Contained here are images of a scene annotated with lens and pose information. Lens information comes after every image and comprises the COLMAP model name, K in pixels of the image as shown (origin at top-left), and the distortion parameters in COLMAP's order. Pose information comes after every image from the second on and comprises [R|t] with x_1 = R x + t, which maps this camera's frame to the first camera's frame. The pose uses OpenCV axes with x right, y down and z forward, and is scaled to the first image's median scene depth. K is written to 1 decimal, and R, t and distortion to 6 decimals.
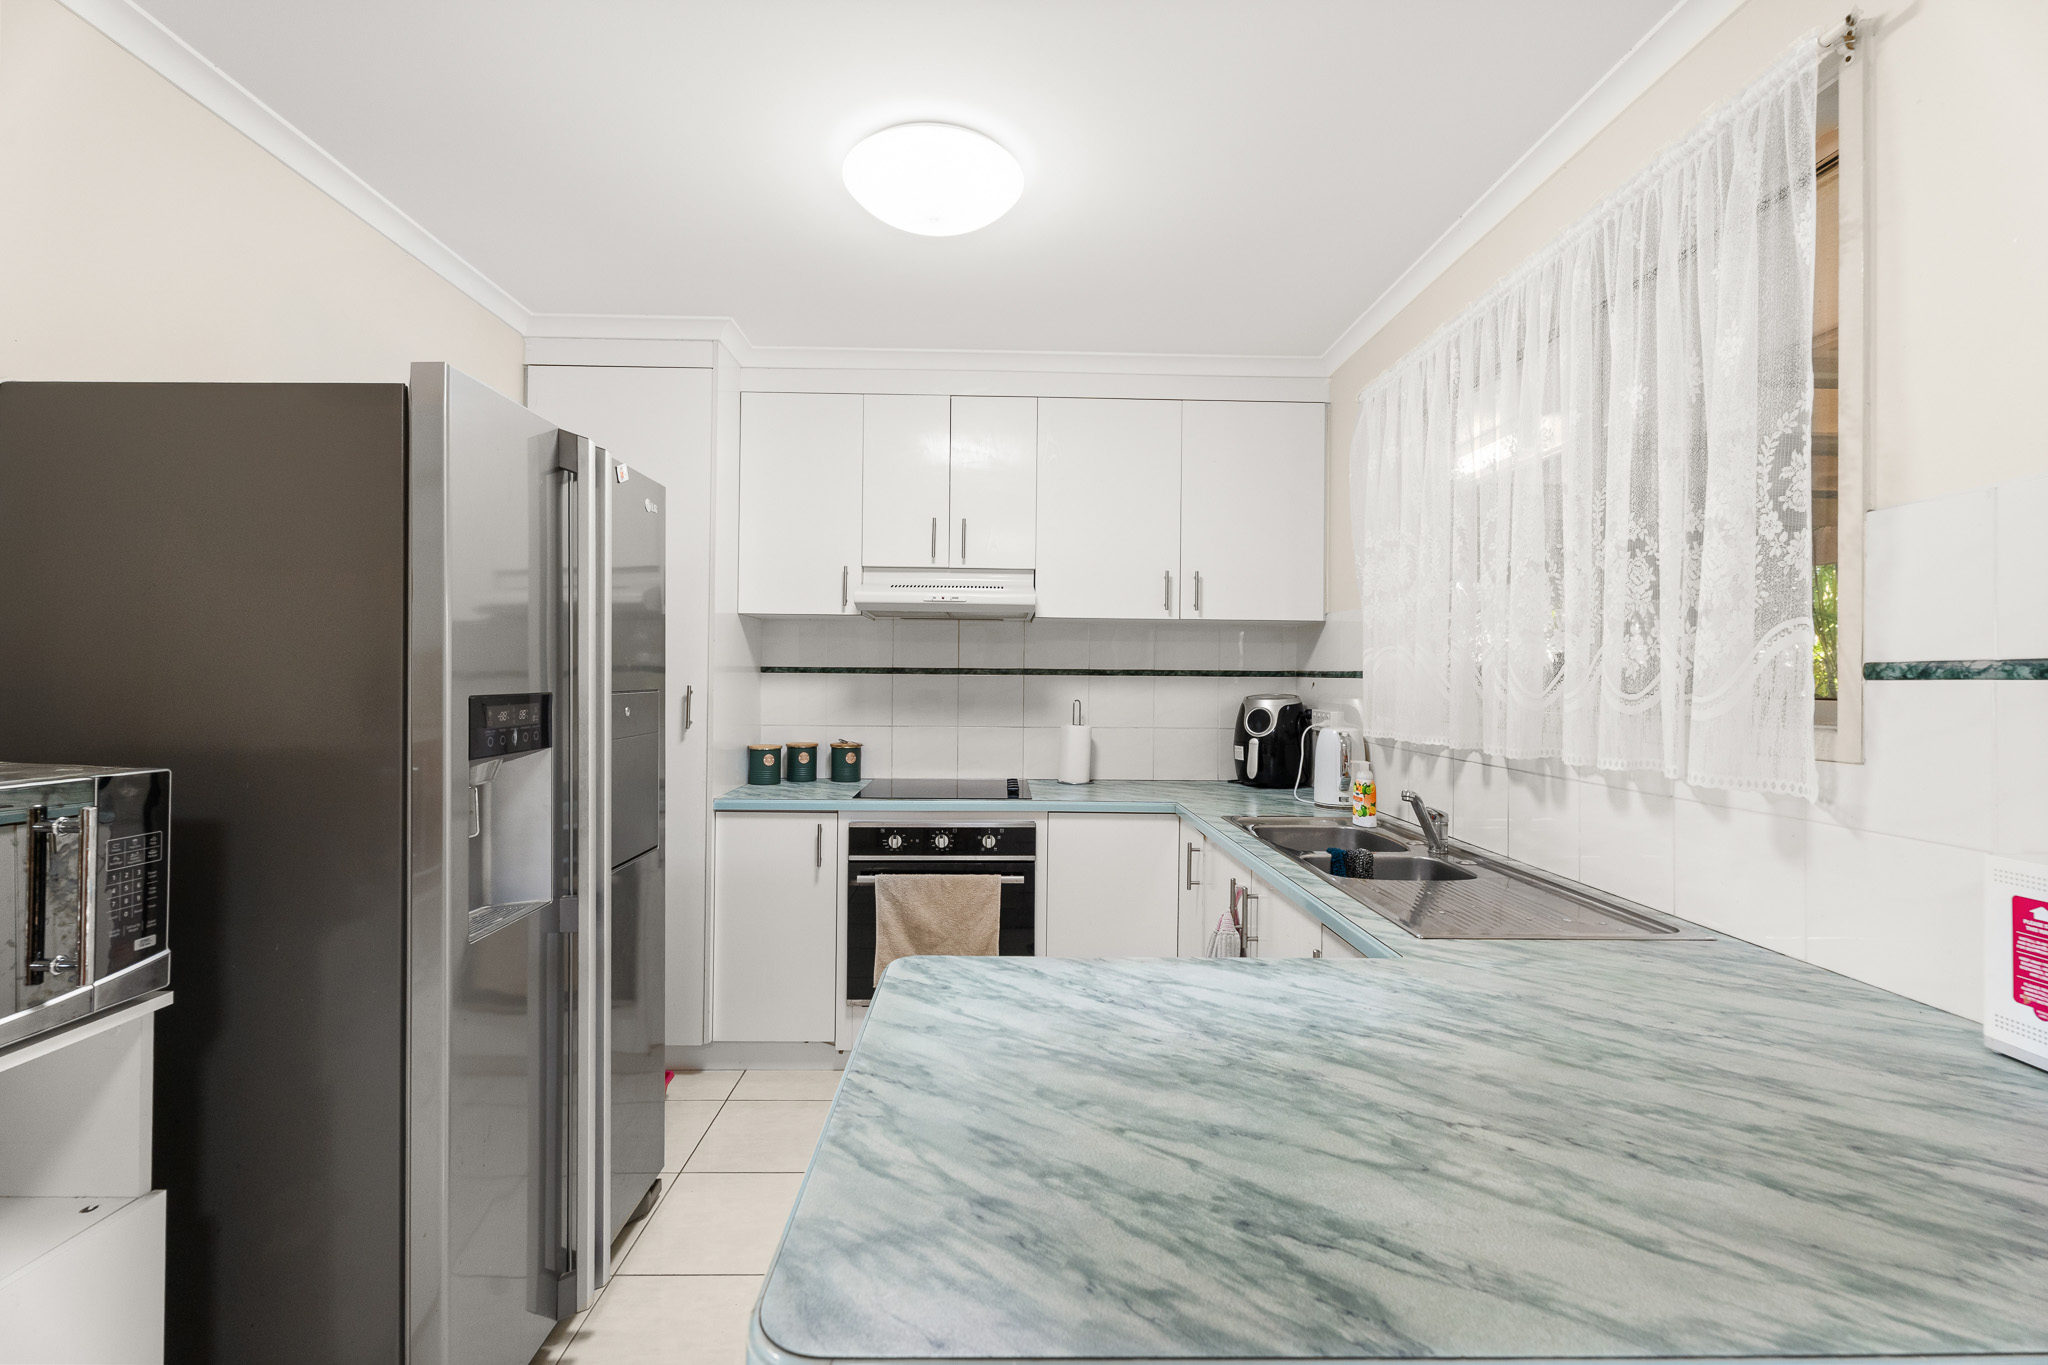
lens RADIAL K [[930.0, 0, 1035.7], [0, 930.0, 681.3], [0, 0, 1]] dist [0.004410, -0.002244]
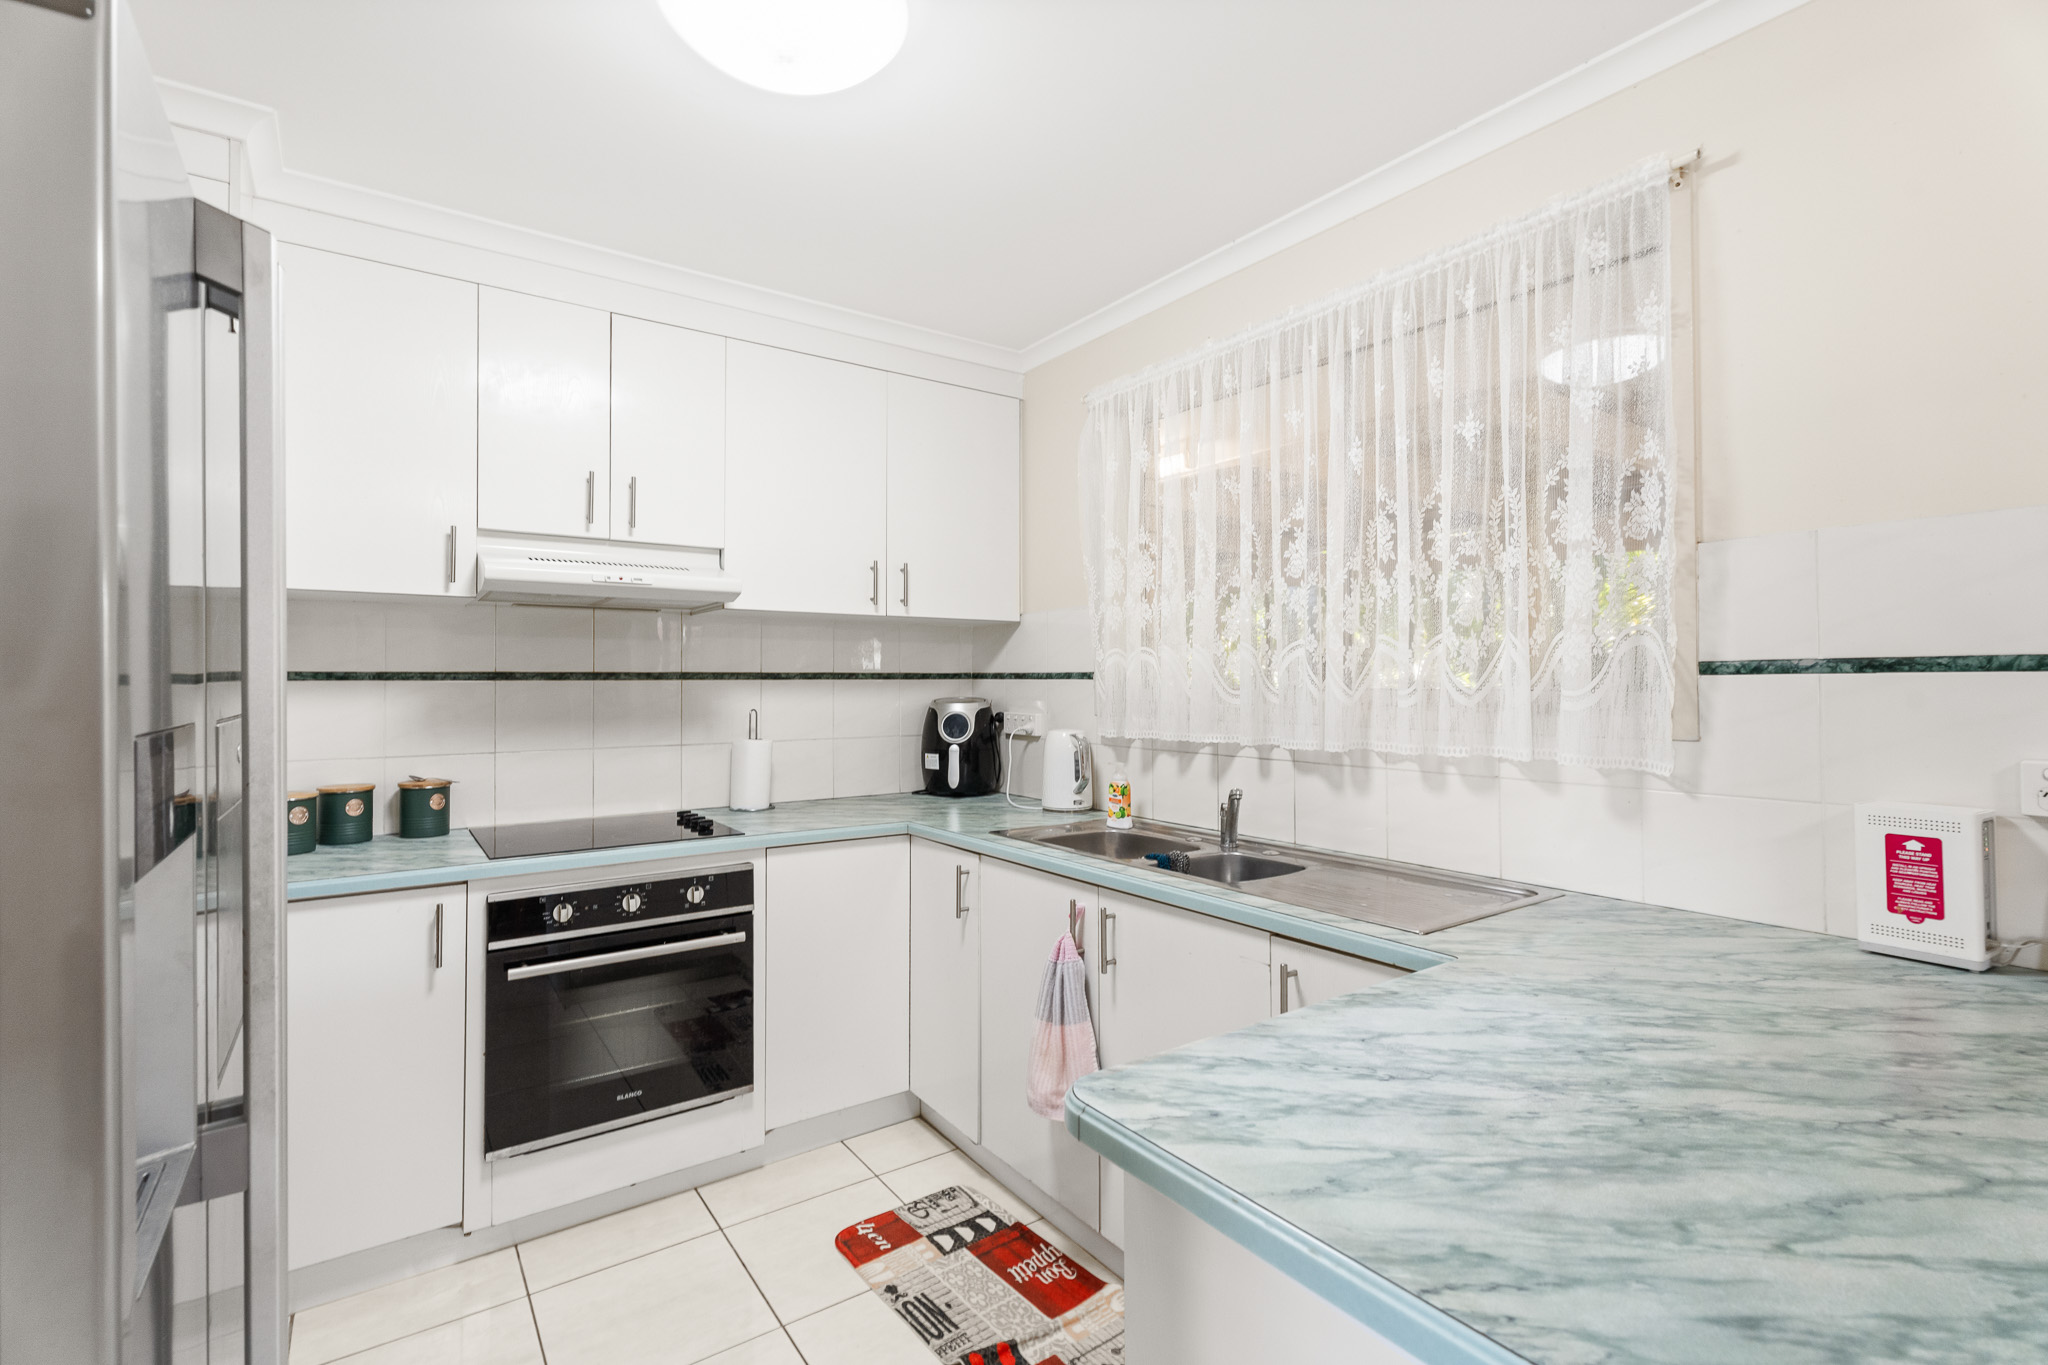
lens RADIAL K [[930.0, 0, 1024.7], [0, 930.0, 674.6], [0, 0, 1]] dist [0.004410, -0.002244]
pose [[0.829818, -0.007423, 0.557985, -0.433624], [0.013479, 0.999886, -0.006744, -0.004226], [-0.557872, 0.013118, 0.829823, 0.341117]]
